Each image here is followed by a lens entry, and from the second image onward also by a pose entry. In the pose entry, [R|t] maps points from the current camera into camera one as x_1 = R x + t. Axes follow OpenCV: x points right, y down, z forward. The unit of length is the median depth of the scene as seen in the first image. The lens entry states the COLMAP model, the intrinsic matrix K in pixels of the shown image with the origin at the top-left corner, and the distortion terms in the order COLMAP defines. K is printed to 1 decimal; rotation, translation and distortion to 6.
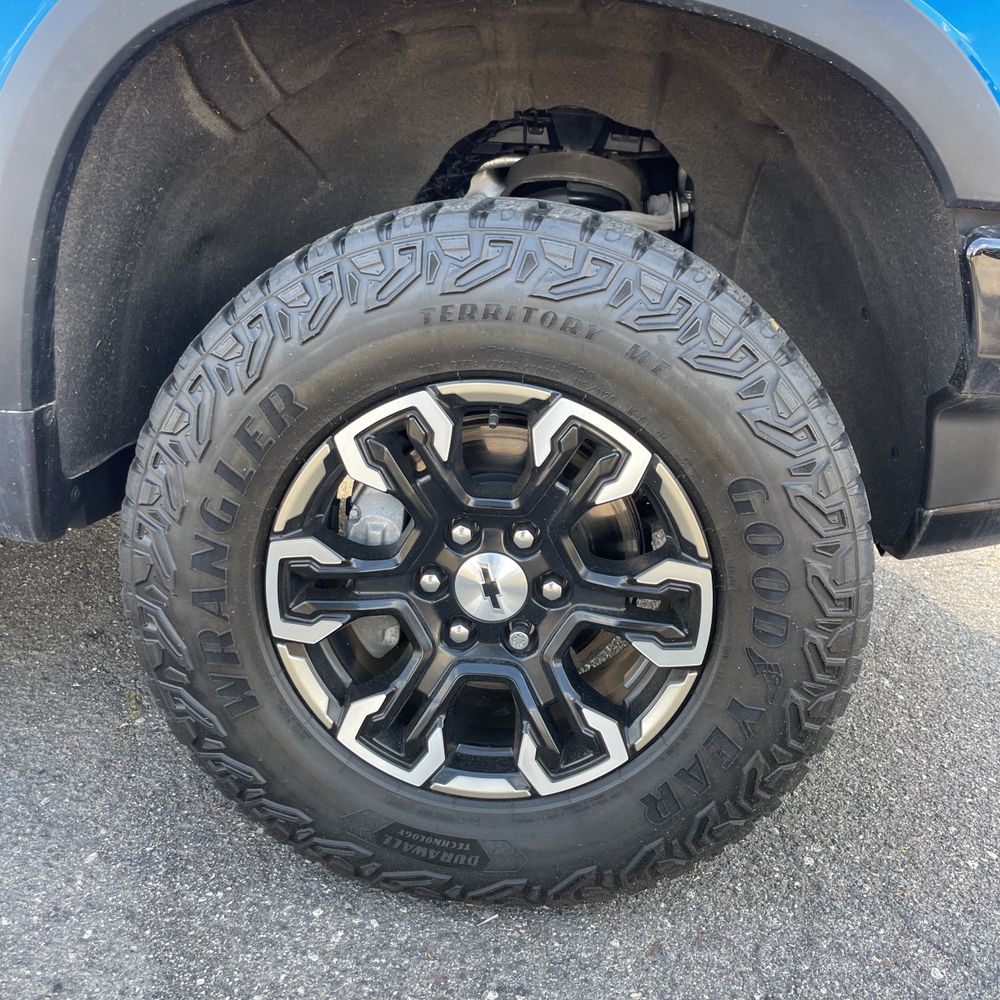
lens RADIAL K [[1018.7, 0, 517.9], [0, 1018.7, 465.9], [0, 0, 1]] dist [0.026982, 0.000000]
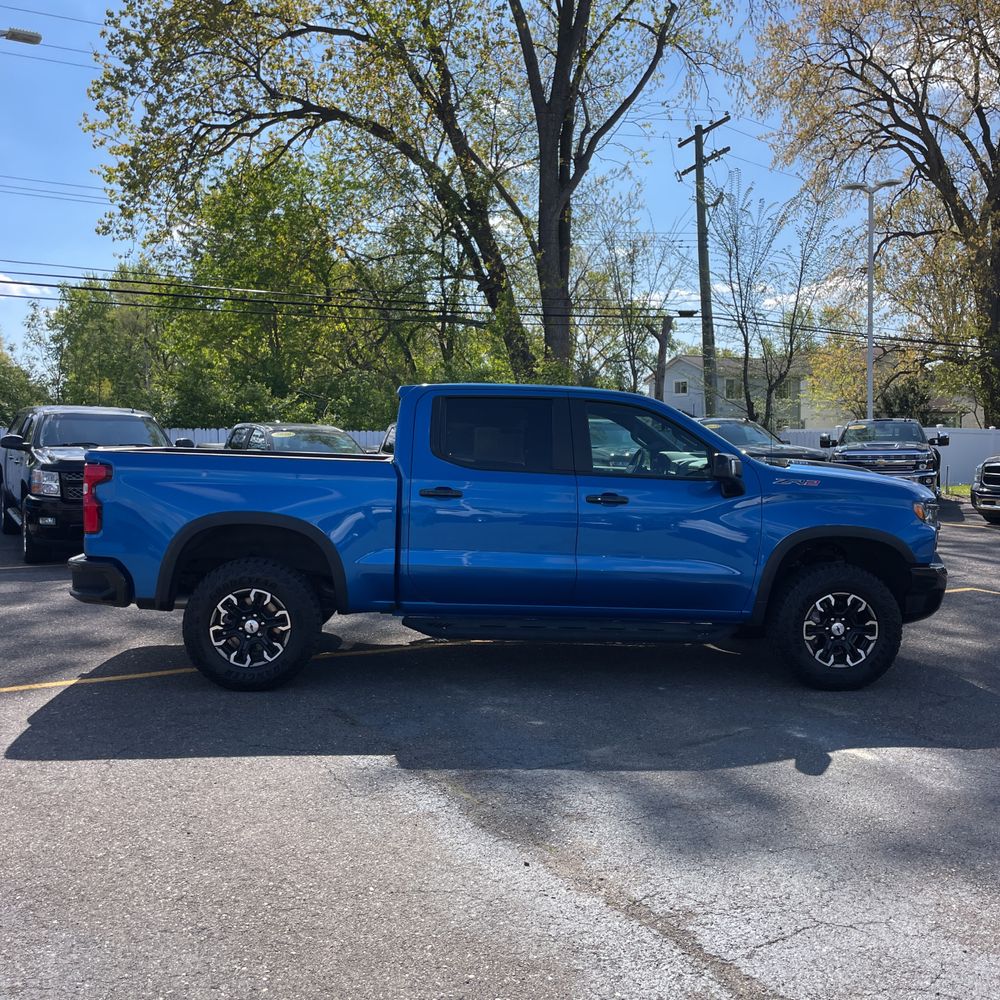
lens RADIAL K [[1018.7, 0, 497.8], [0, 1018.7, 468.3], [0, 0, 1]] dist [0.026982, 0.000000]
pose [[0.989103, -0.035299, 0.142930, -2.801704], [0.069064, 0.968631, -0.238714, 0.500460], [-0.130020, 0.245984, 0.960514, -4.650212]]
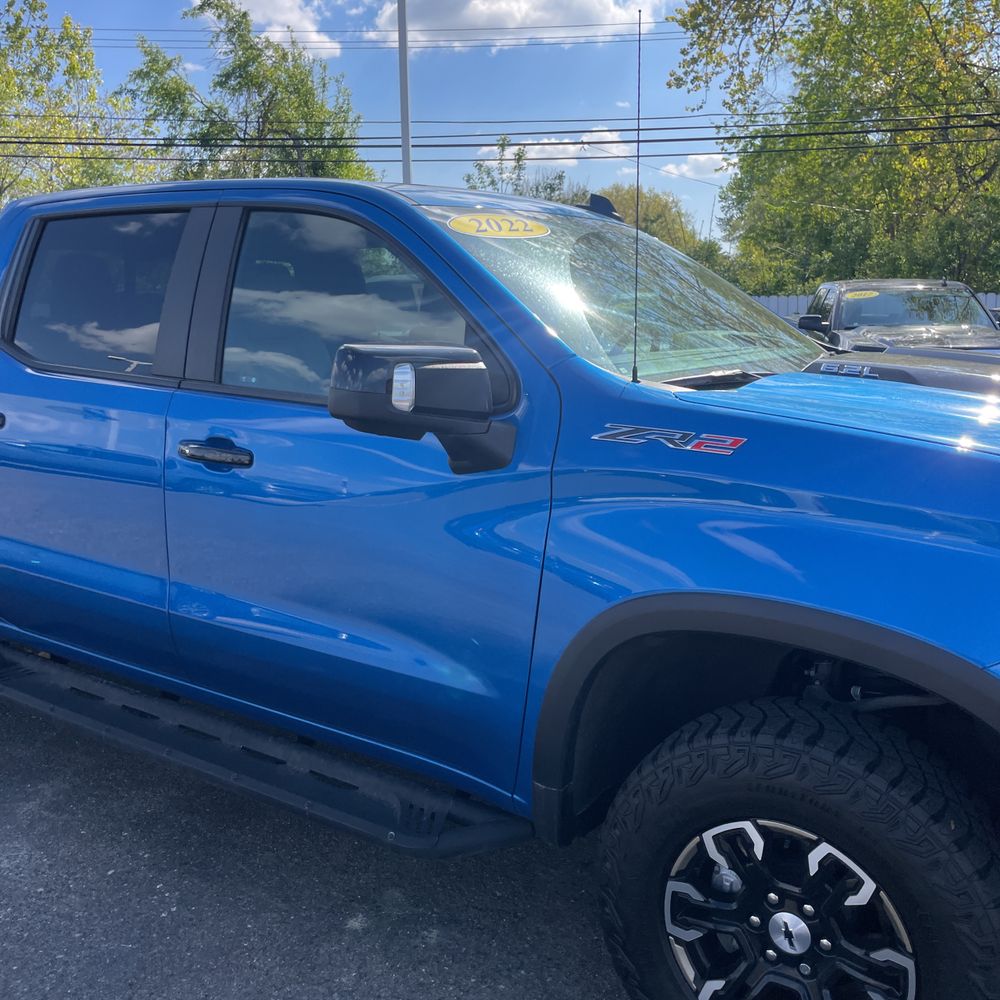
lens RADIAL K [[1018.7, 0, 522.8], [0, 1018.7, 481.4], [0, 0, 1]] dist [0.026982, 0.000000]
pose [[0.880358, 0.038633, -0.472733, 0.380454], [-0.094195, 0.991066, -0.094423, -0.447231], [0.464862, 0.127655, 0.876132, -0.858095]]
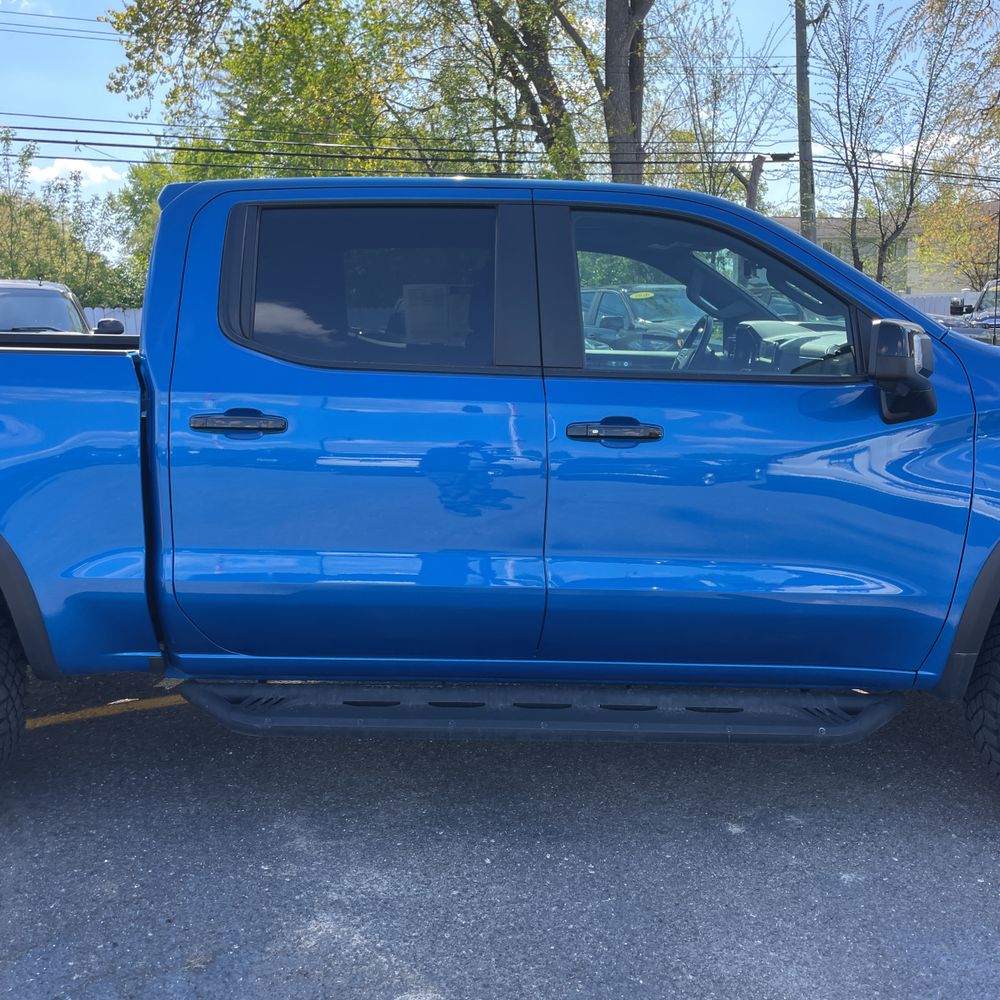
lens RADIAL K [[1018.7, 0, 496.4], [0, 1018.7, 477.0], [0, 0, 1]] dist [0.026982, 0.000000]
pose [[0.996615, -0.061417, 0.054646, -1.808400], [0.067623, 0.990454, -0.120116, -0.264600], [-0.046748, 0.123405, 0.991255, -1.640803]]
